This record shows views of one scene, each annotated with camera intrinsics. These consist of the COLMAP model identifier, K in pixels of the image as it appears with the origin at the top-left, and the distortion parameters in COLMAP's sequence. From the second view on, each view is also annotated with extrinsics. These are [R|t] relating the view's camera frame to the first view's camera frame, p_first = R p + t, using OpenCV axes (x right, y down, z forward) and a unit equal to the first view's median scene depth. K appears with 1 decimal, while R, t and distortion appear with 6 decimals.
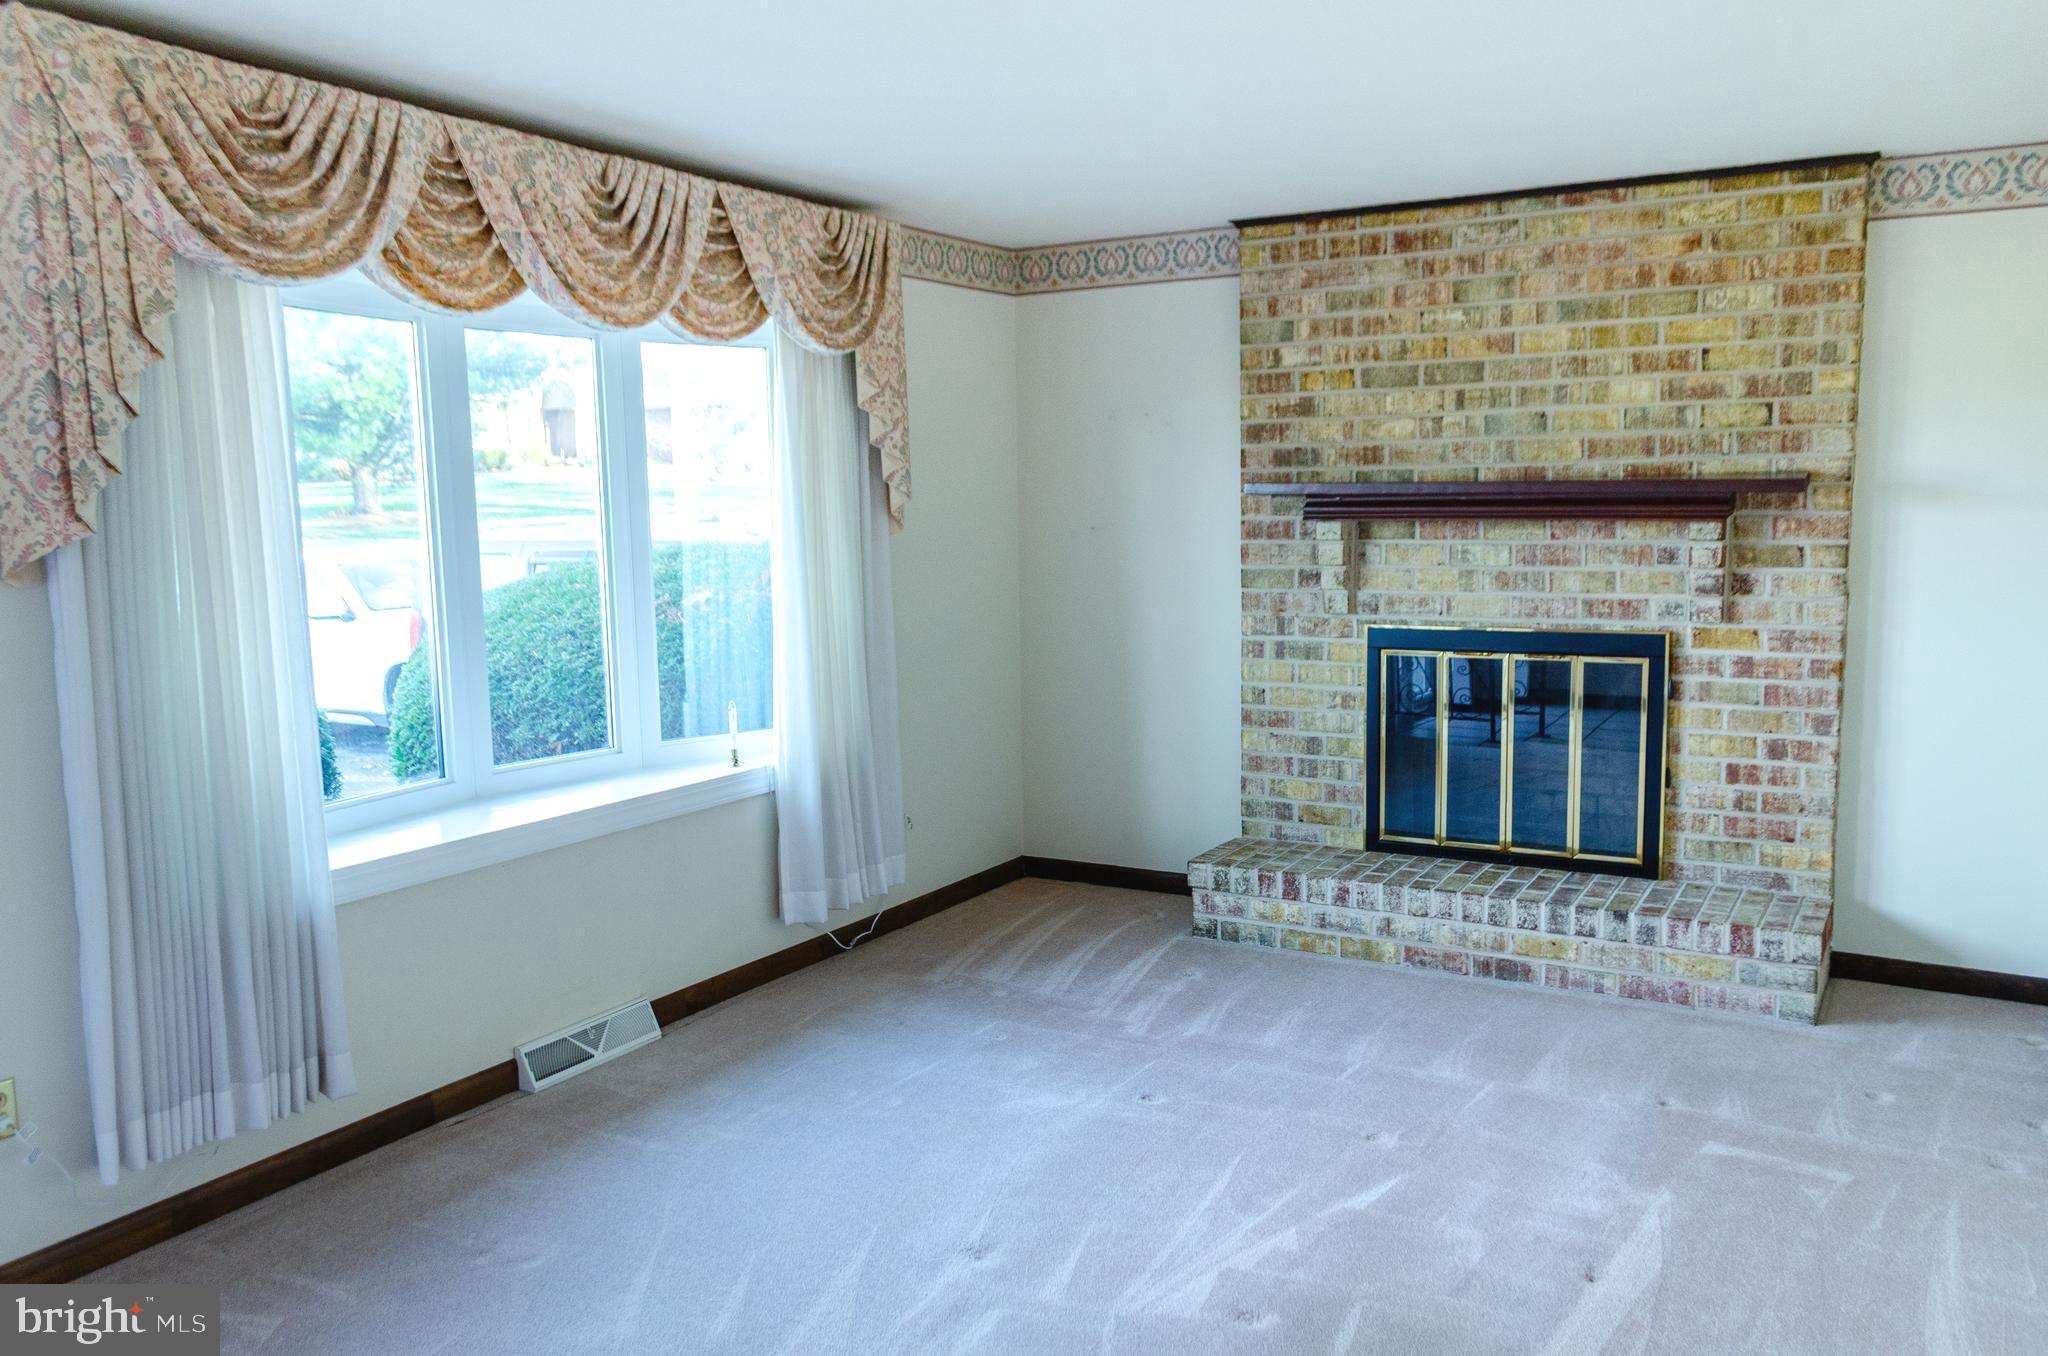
lens RADIAL K [[1567.4, 0, 1029.4], [0, 1567.4, 695.2], [0, 0, 1]] dist [0.061245, -0.054255]
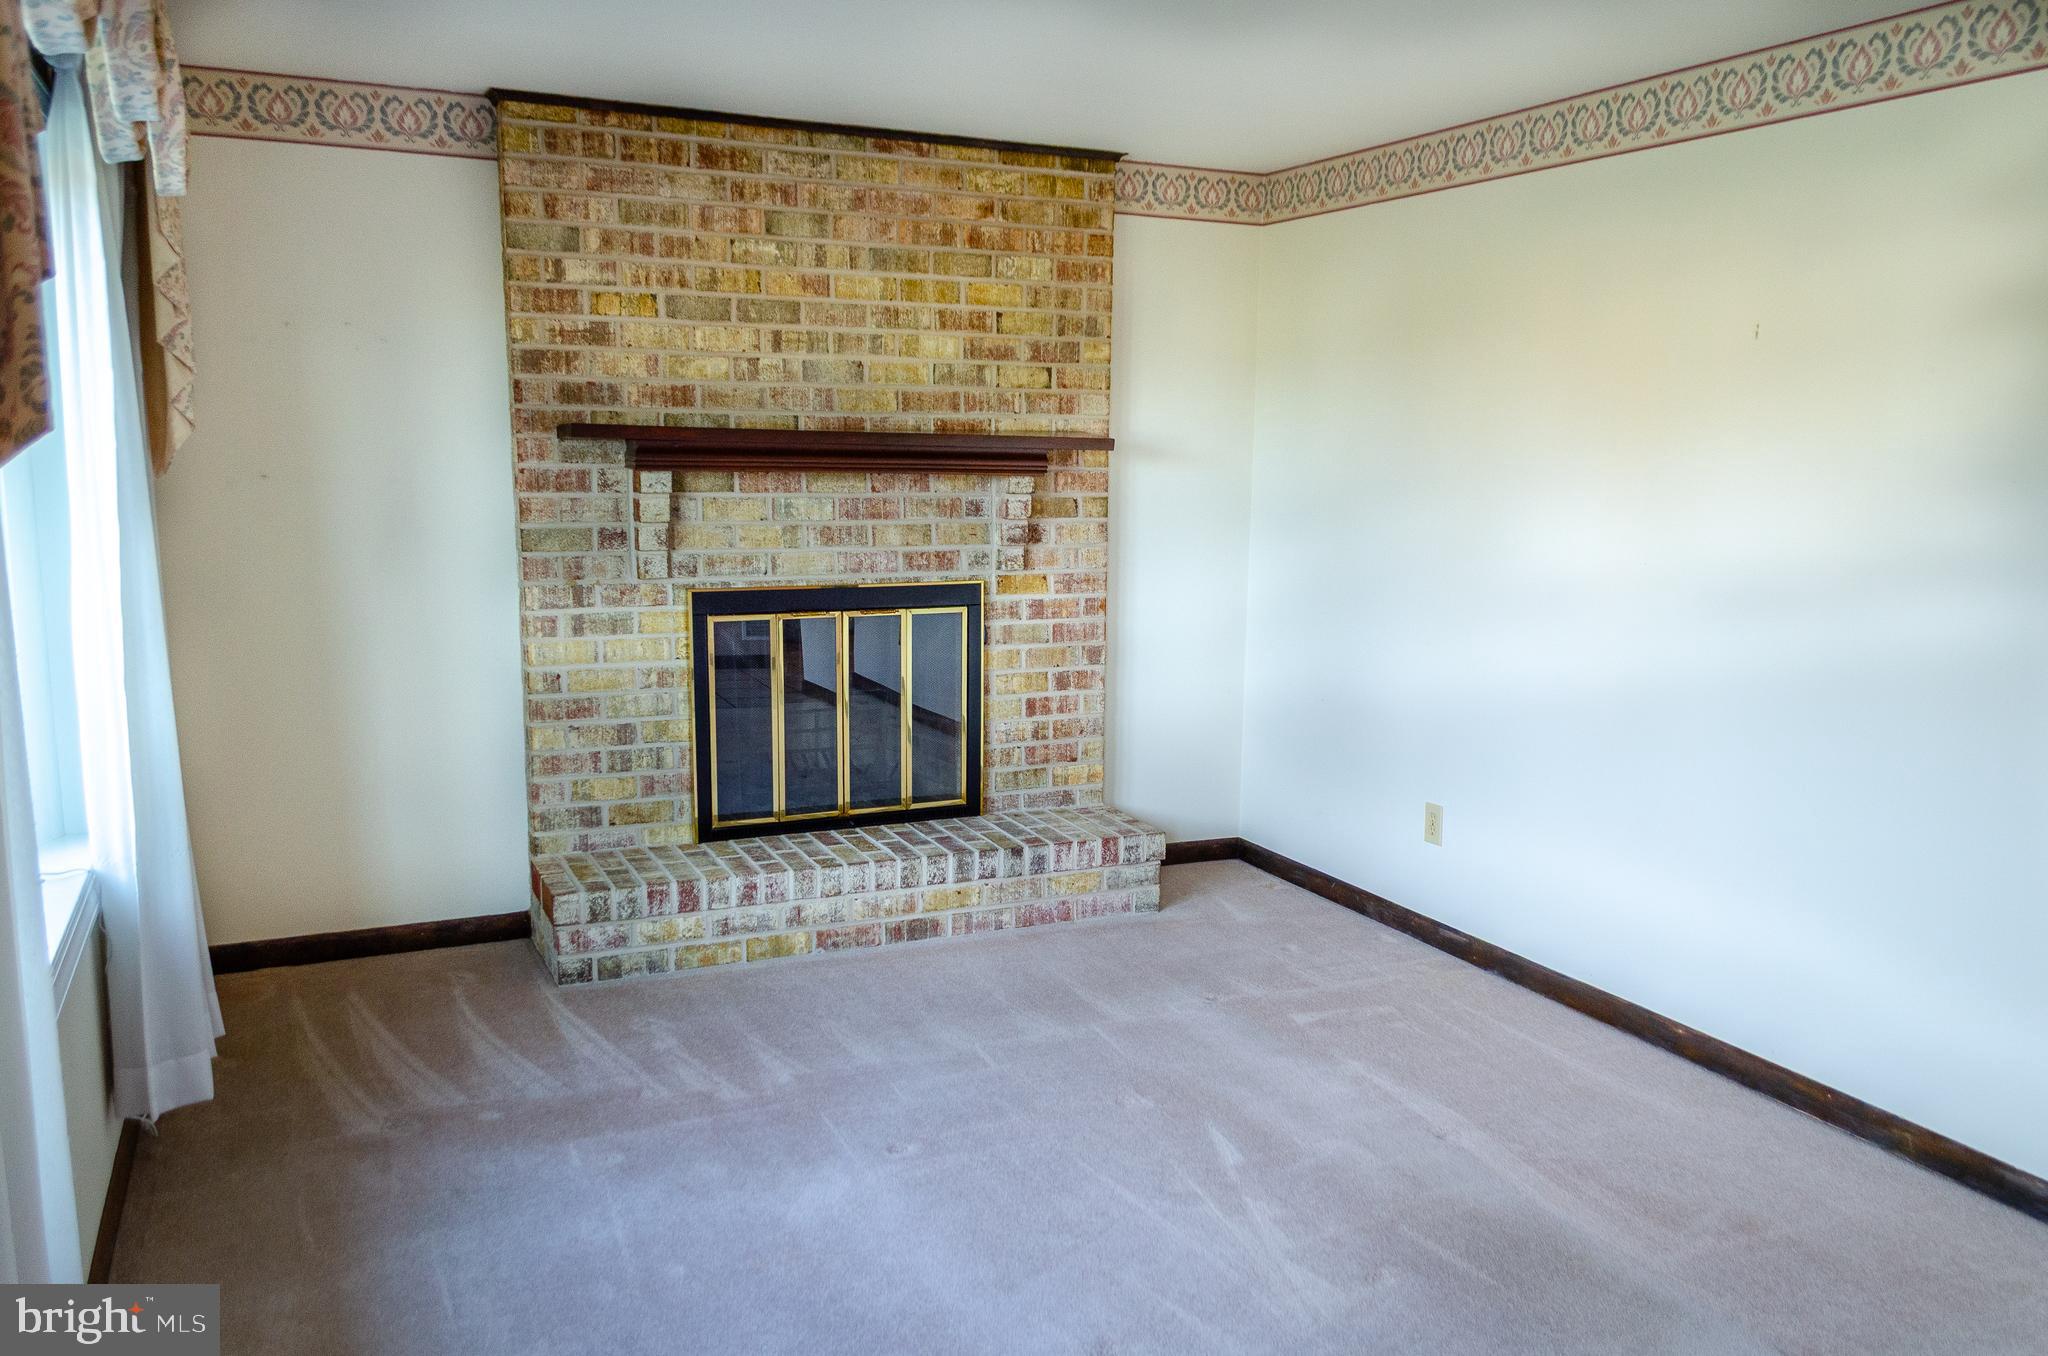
lens RADIAL K [[1680.0, 0, 1030.3], [0, 1680.0, 700.3], [0, 0, 1]] dist [0.074104, -0.081550]
pose [[0.570968, -0.109252, 0.813671, -0.510515], [0.080893, 0.993770, 0.076670, -0.045072], [-0.816977, 0.022044, 0.576248, 0.337362]]
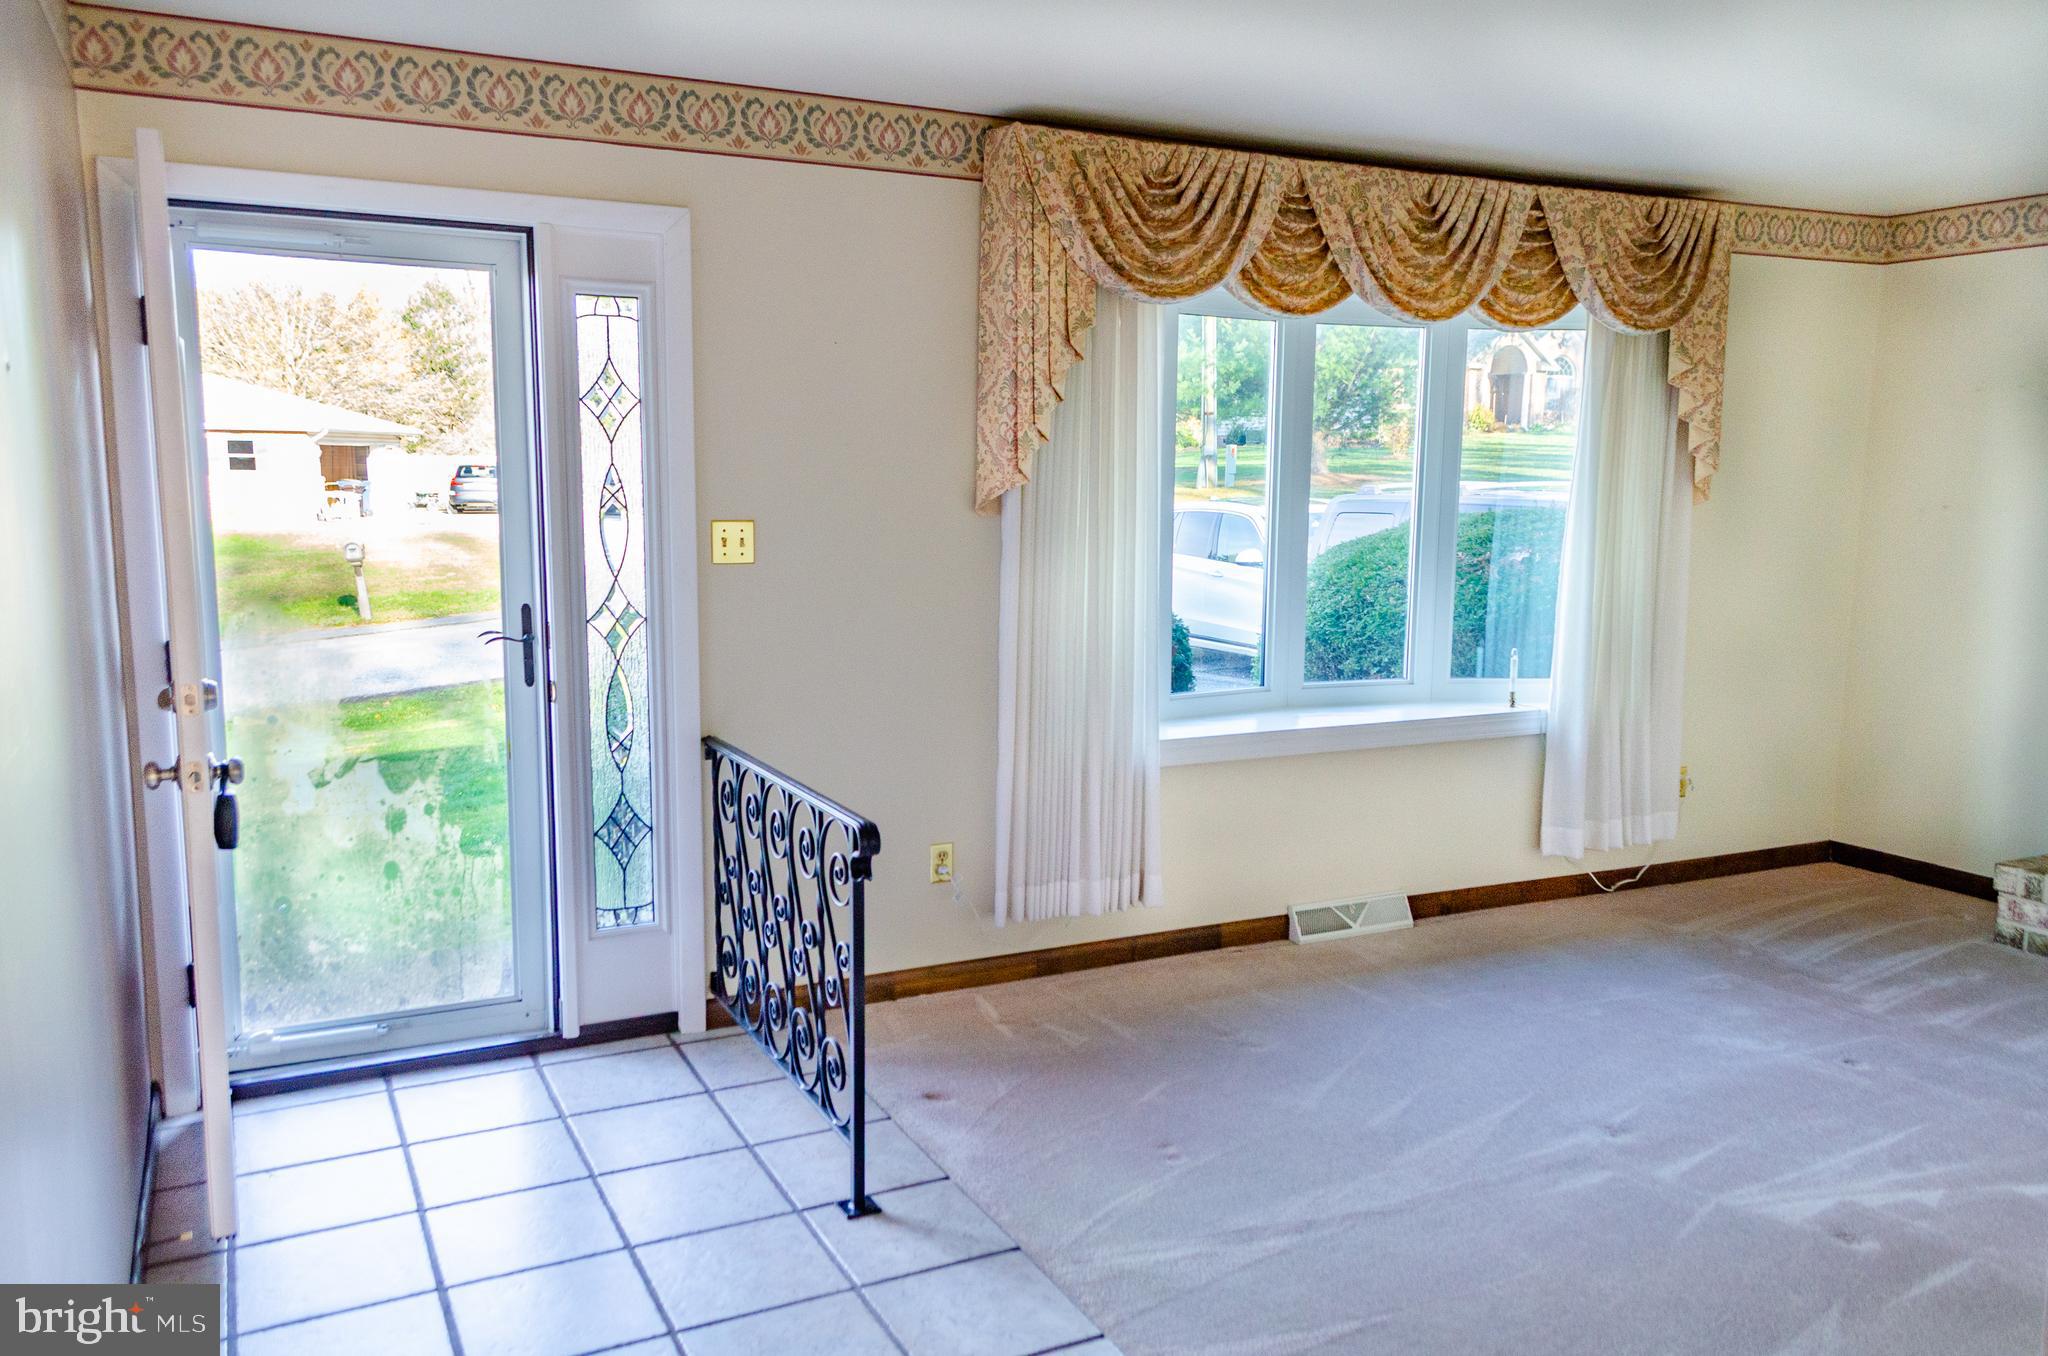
lens RADIAL K [[1567.4, 0, 1029.4], [0, 1567.4, 695.2], [0, 0, 1]] dist [0.061245, -0.054255]
pose [[0.837038, 0.104948, -0.536986, 0.132662], [-0.093342, 0.994435, 0.048853, 0.014652], [0.539125, 0.009232, 0.842175, -0.136010]]
